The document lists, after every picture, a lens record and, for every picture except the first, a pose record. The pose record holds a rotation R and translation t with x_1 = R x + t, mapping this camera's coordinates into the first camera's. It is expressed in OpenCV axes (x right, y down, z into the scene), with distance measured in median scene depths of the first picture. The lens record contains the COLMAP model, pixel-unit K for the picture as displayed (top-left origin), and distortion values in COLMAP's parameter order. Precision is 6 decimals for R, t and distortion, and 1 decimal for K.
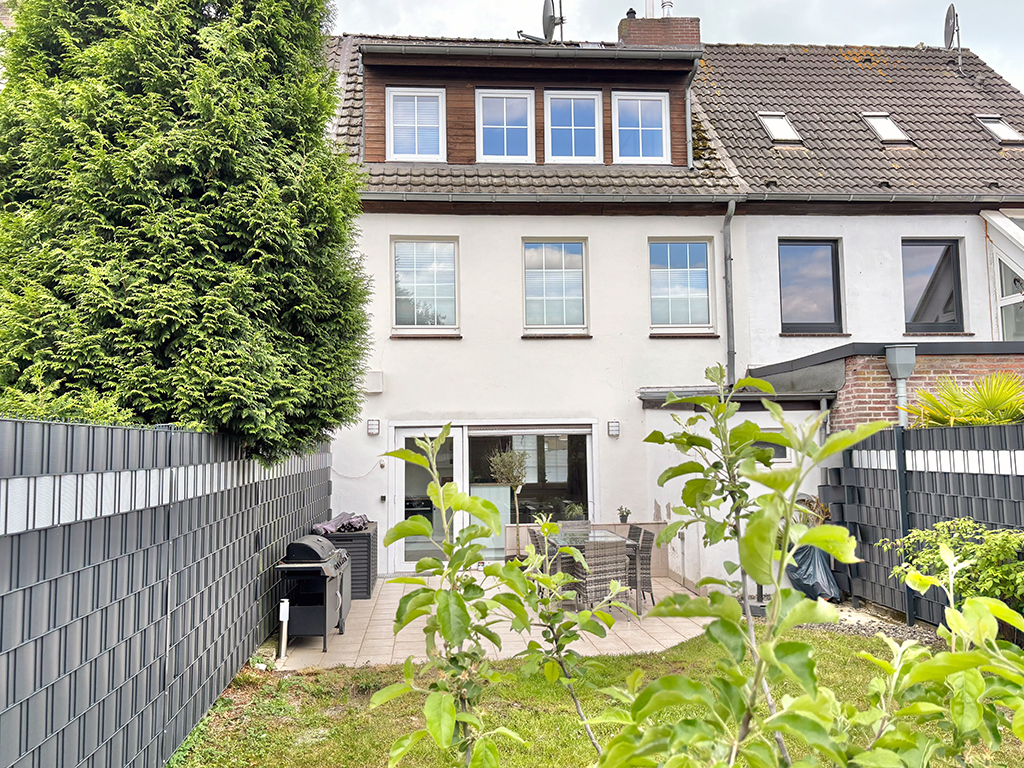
lens RADIAL K [[831.1, 0, 512.2], [0, 831.1, 383.9], [0, 0, 1]] dist [-0.017731, 0.027999]
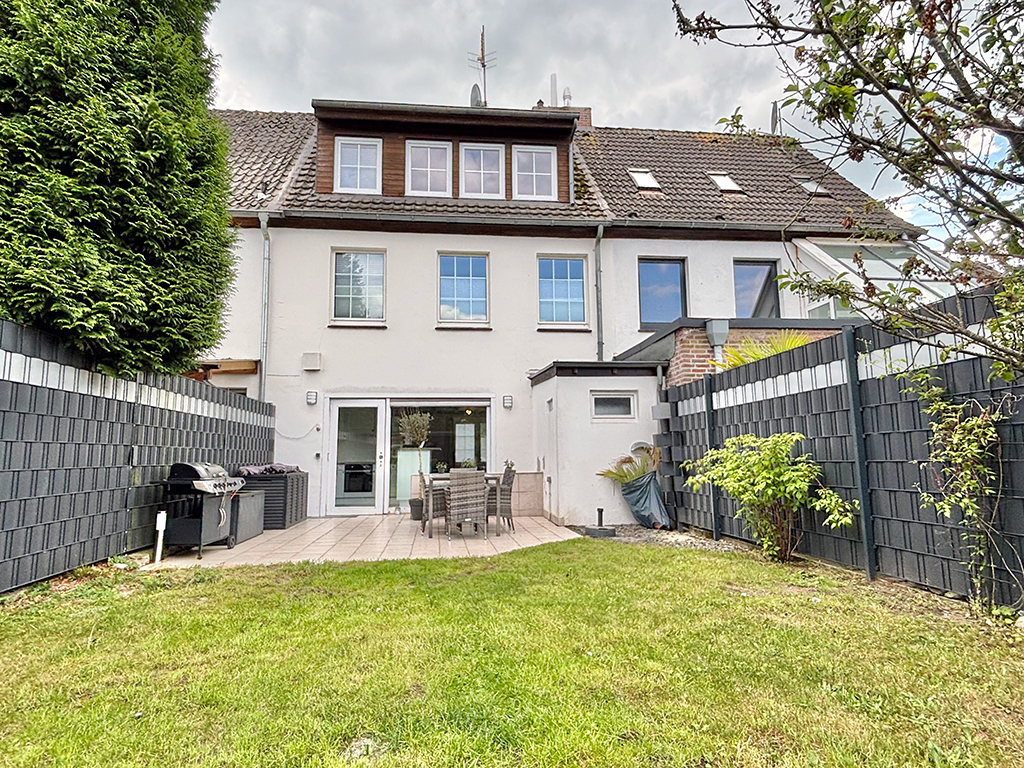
lens RADIAL K [[597.8, 0, 511.2], [0, 597.8, 381.5], [0, 0, 1]] dist [-0.002841, -0.005449]
pose [[0.999317, 0.009380, 0.035755, 0.093666], [-0.007665, 0.998827, -0.047806, 0.065361], [-0.036162, 0.047499, 0.998216, 0.090957]]
